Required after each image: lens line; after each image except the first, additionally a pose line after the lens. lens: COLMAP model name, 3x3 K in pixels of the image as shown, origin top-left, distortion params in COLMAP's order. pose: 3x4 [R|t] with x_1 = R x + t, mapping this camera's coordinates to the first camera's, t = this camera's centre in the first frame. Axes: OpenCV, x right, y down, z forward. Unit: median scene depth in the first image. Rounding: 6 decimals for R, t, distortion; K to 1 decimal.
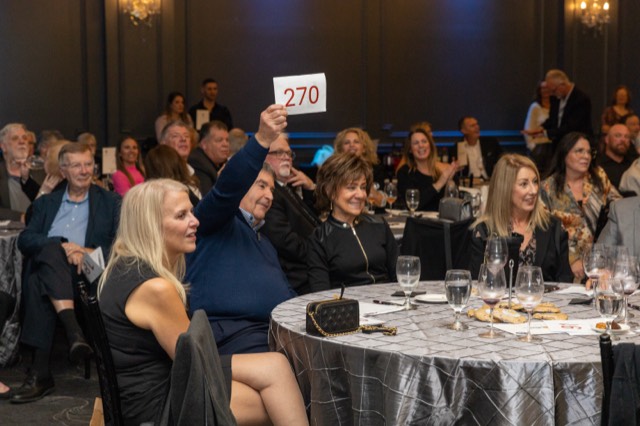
lens RADIAL K [[1283.2, 0, 320.0], [0, 1283.2, 213.0], [0, 0, 1]] dist [0.033279, -0.076950]
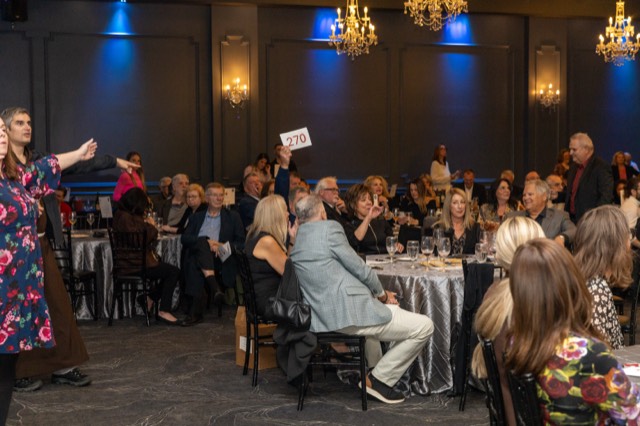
lens RADIAL K [[995.8, 0, 320.0], [0, 995.8, 213.0], [0, 0, 1]] dist [-0.015090, 0.063434]
pose [[0.999063, -0.000912, -0.043265, 0.015250], [-0.000460, 0.999498, -0.031693, 0.029226], [0.043272, 0.031683, 0.998561, -0.360492]]
